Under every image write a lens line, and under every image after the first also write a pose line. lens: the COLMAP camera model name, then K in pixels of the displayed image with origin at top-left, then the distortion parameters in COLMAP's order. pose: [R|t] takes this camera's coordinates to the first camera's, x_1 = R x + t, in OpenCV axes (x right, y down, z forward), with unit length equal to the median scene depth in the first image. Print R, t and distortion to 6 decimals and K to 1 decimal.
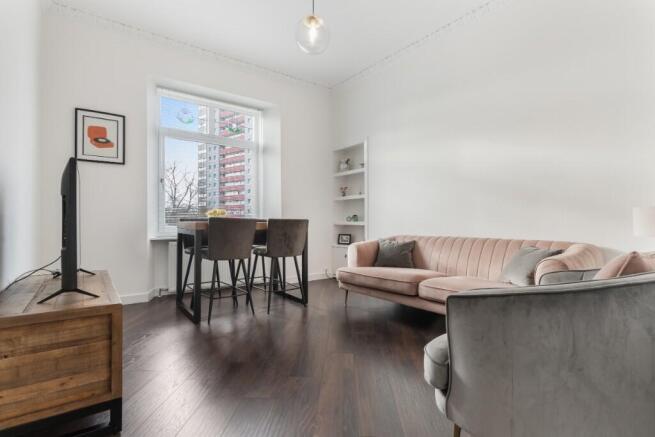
lens RADIAL K [[333.9, 0, 328.5], [0, 333.9, 217.7], [0, 0, 1]] dist [0.015872, 0.001411]
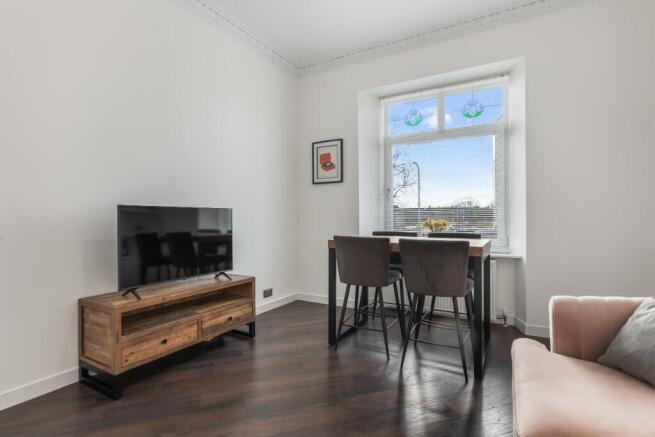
lens RADIAL K [[333.9, 0, 328.2], [0, 333.9, 220.9], [0, 0, 1]] dist [0.015872, 0.001411]
pose [[0.387304, 0.007724, -0.921920, 0.405962], [0.011719, 0.999843, 0.013300, -0.044423], [0.921877, -0.015955, 0.387153, 0.524502]]
